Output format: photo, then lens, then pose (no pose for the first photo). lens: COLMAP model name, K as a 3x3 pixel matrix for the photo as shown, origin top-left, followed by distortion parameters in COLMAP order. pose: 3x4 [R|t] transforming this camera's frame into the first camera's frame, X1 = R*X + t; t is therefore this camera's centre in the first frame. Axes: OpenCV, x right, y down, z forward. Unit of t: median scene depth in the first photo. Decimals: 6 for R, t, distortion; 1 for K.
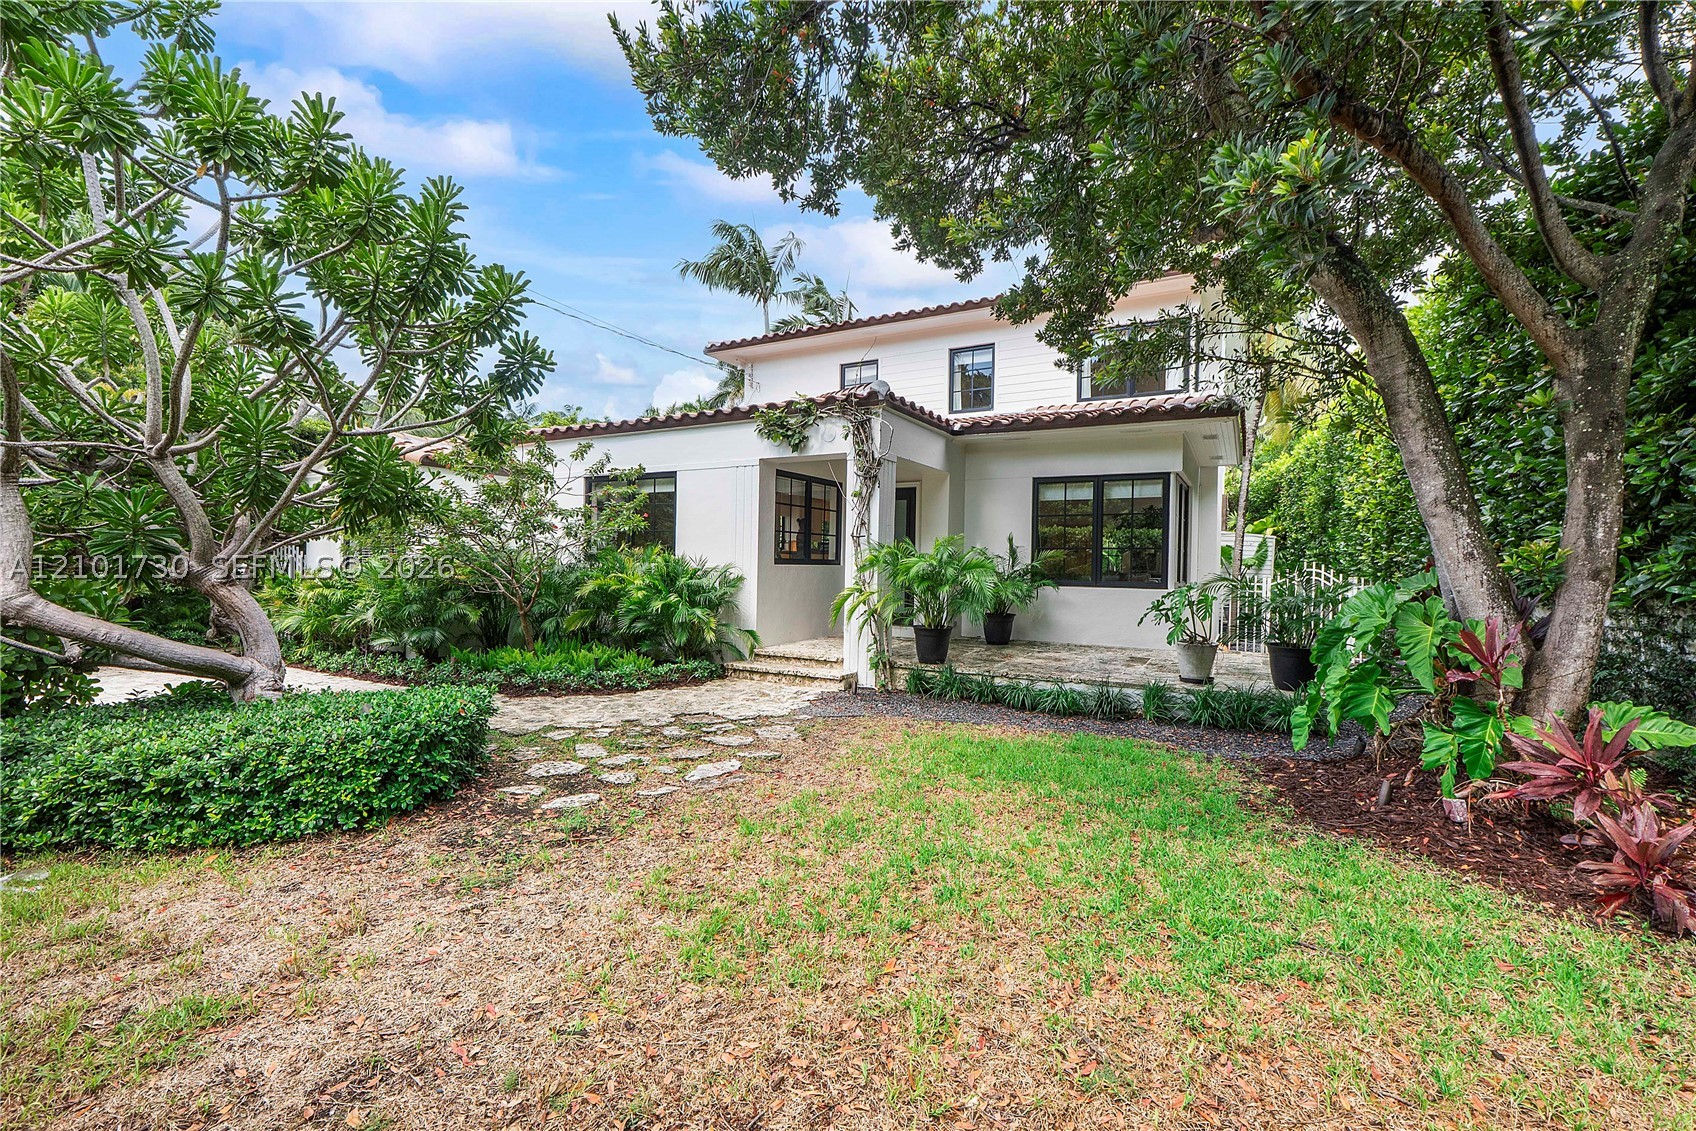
lens RADIAL K [[720.1, 0, 844.0], [0, 720.1, 571.2], [0, 0, 1]] dist [-0.007063, -0.000147]
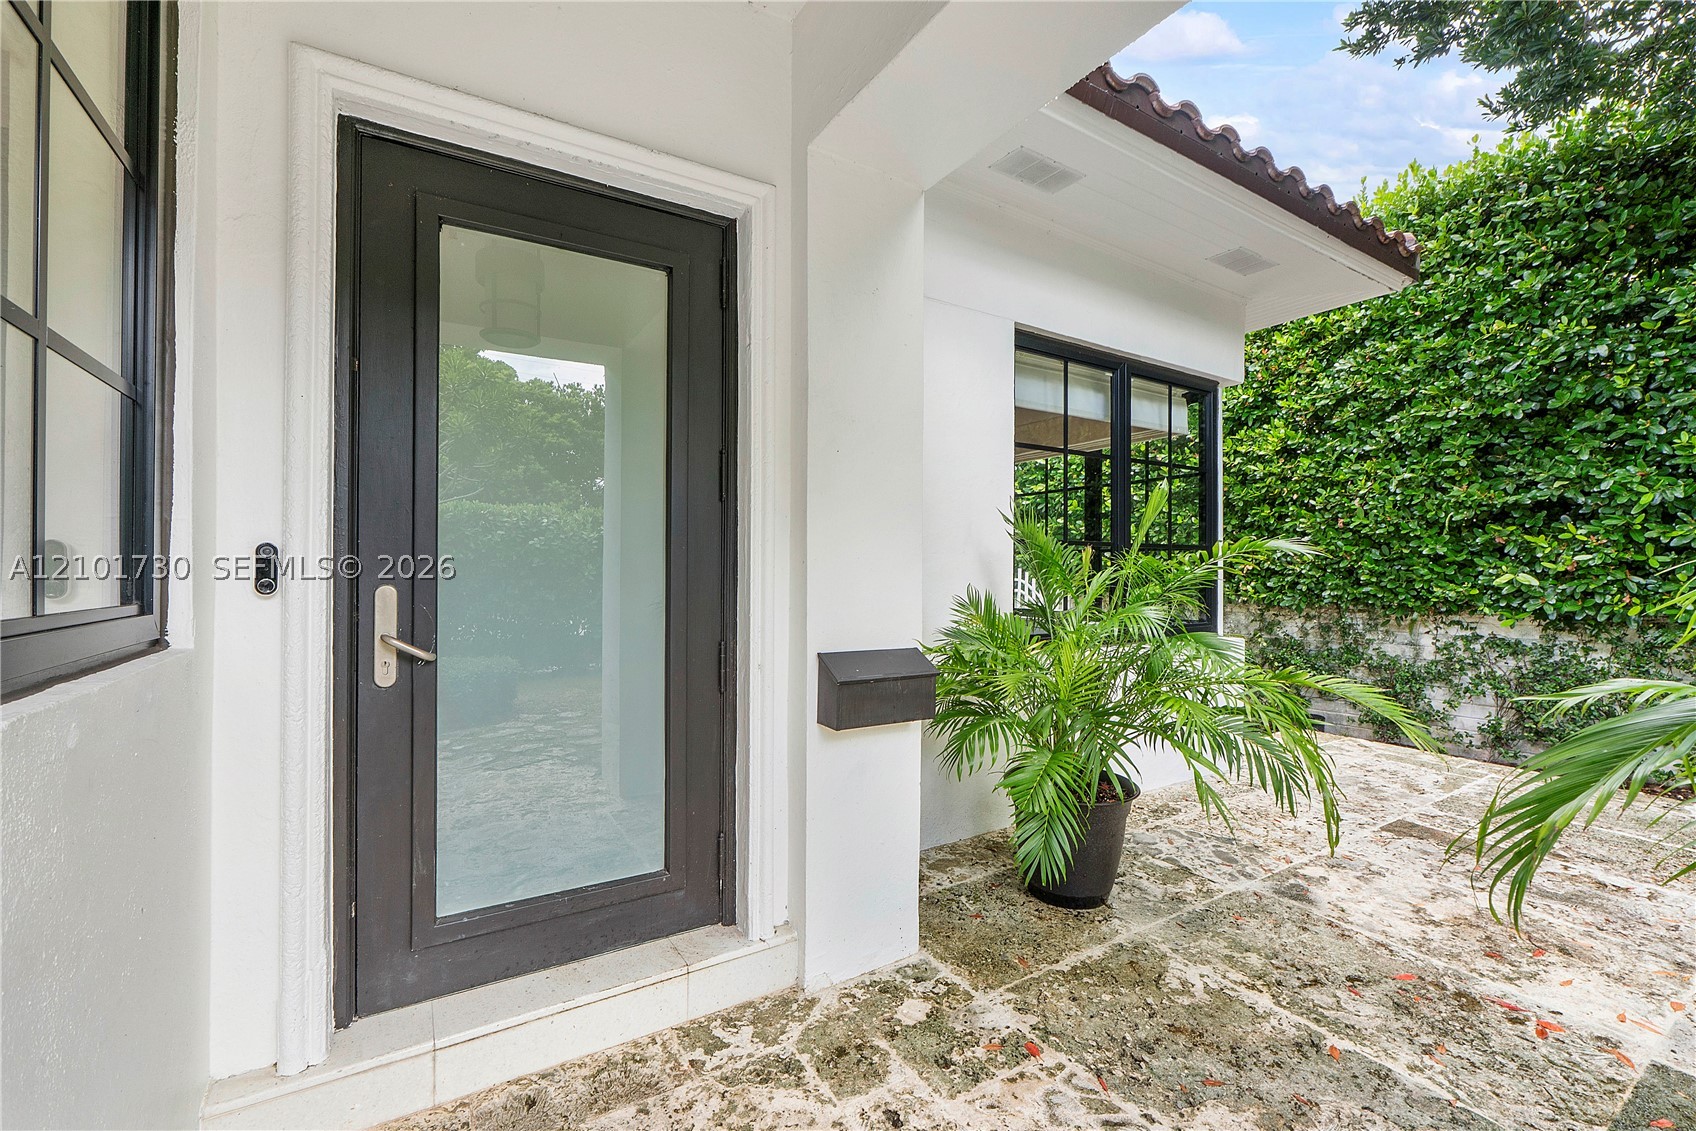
lens RADIAL K [[720.1, 0, 844.0], [0, 720.1, 571.2], [0, 0, 1]] dist [-0.007063, -0.000147]
pose [[0.478789, -0.015069, 0.877801, -0.070294], [0.015877, 0.999838, 0.008504, -0.023109], [-0.877787, 0.009865, 0.478950, 0.937309]]
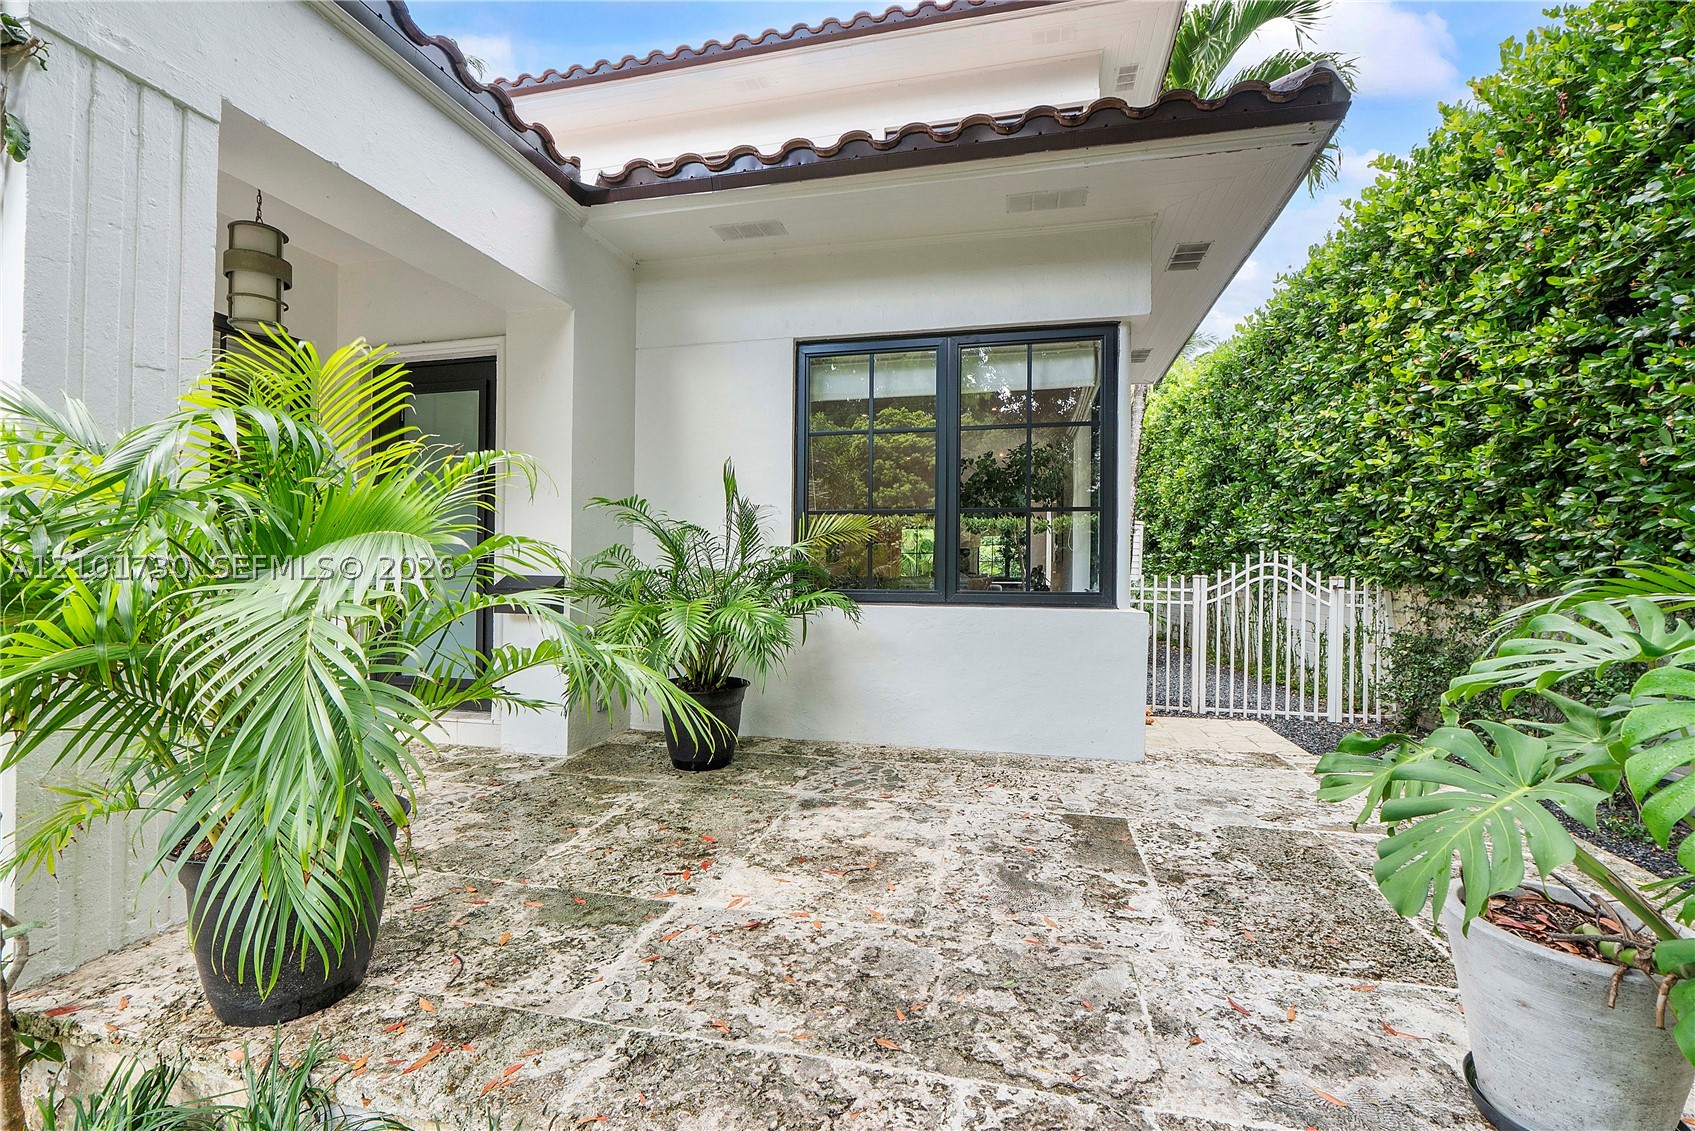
lens RADIAL K [[729.0, 0, 853.8], [0, 729.0, 577.6], [0, 0, 1]] dist [-0.003351, -0.000317]
pose [[0.961019, -0.009947, 0.276305, 0.181858], [0.010647, 0.999943, -0.001030, 0.006442], [-0.276279, 0.003932, 0.961070, 0.604470]]
